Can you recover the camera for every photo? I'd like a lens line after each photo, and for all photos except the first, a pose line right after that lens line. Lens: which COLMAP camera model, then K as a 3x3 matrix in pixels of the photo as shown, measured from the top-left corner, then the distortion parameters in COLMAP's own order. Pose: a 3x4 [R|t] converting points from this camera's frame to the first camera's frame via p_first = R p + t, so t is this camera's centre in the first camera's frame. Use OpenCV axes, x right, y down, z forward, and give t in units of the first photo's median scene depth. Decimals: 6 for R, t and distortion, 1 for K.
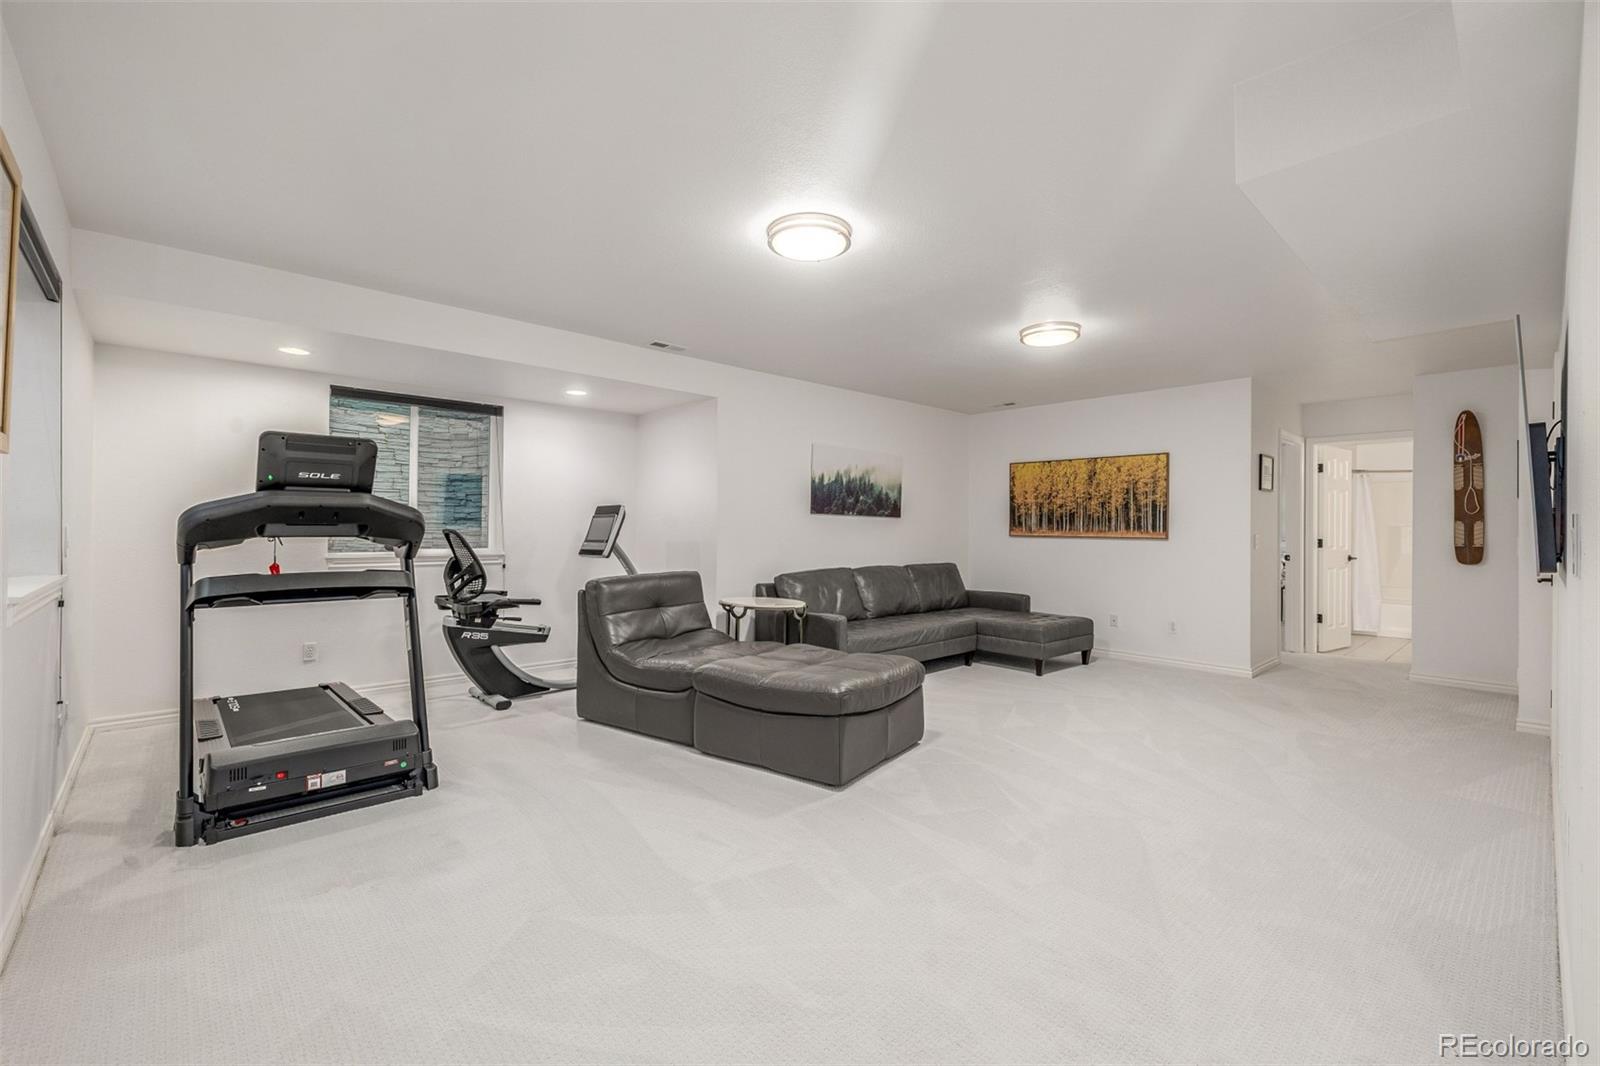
lens RADIAL K [[676.5, 0, 785.9], [0, 676.5, 536.7], [0, 0, 1]] dist [0.003223, -0.000536]
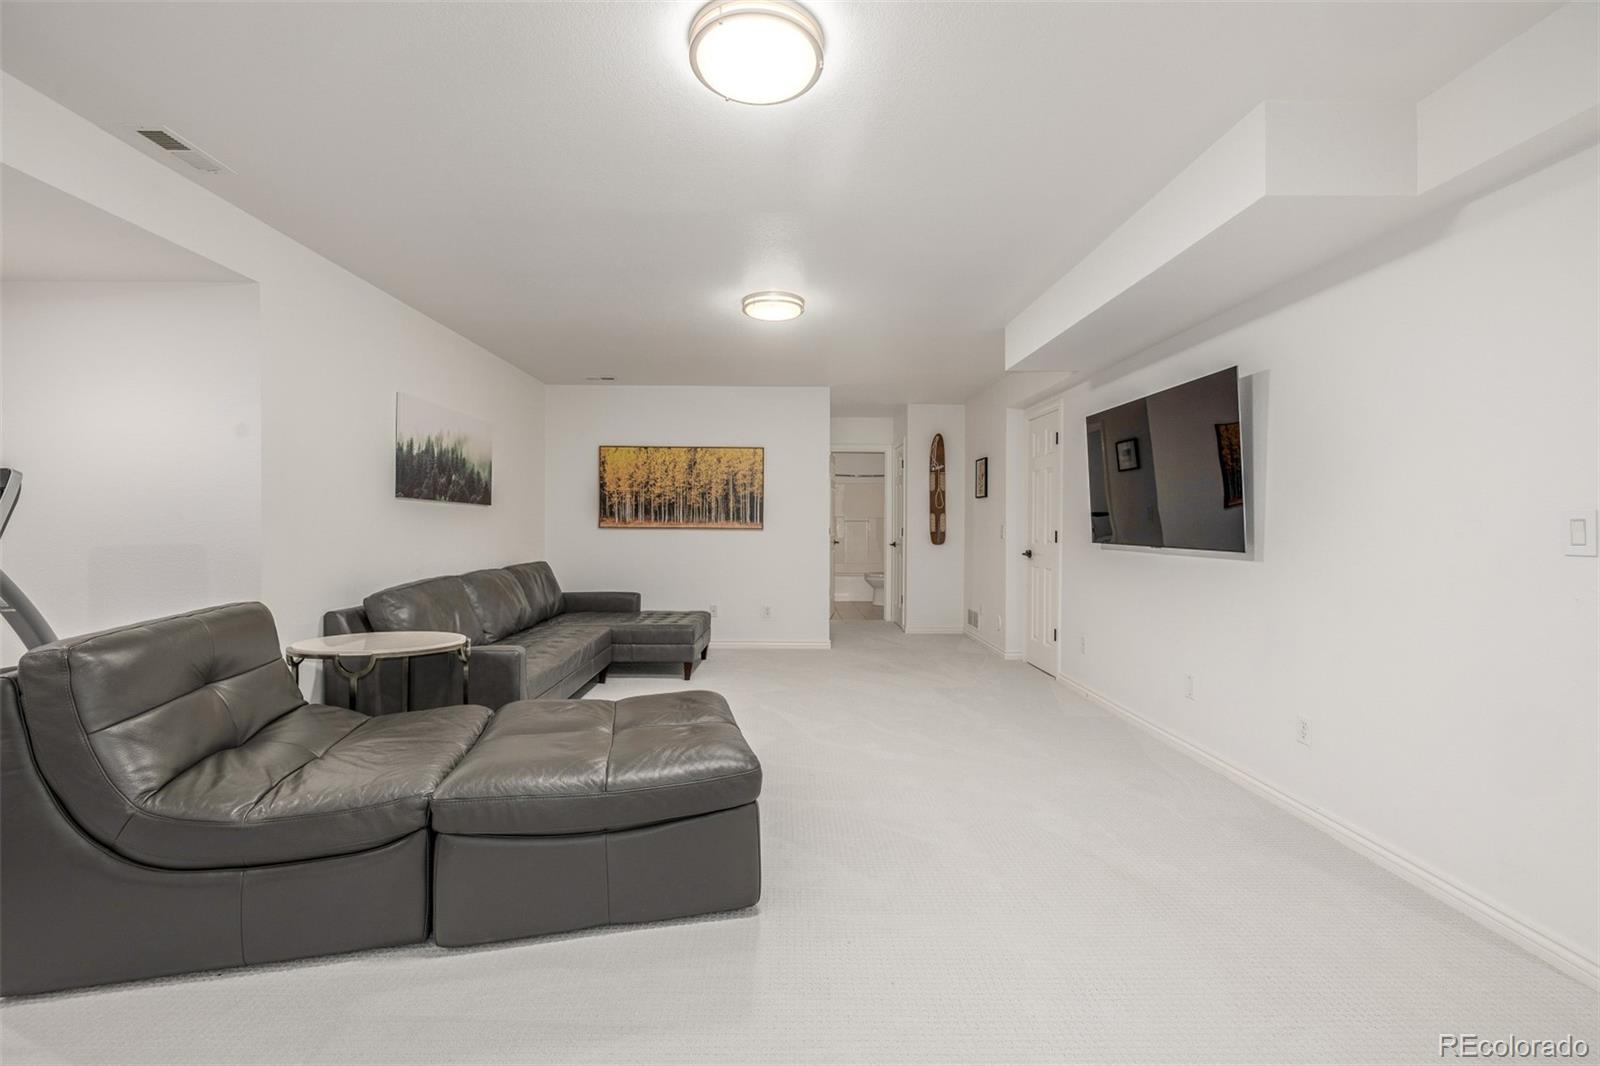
lens RADIAL K [[676.5, 0, 799.3], [0, 676.5, 521.2], [0, 0, 1]] dist [0.003223, -0.000536]
pose [[0.651248, -0.004603, 0.758851, -0.197204], [0.010714, 0.999938, -0.003129, -0.004531], [-0.758789, 0.010168, 0.651257, 0.256984]]
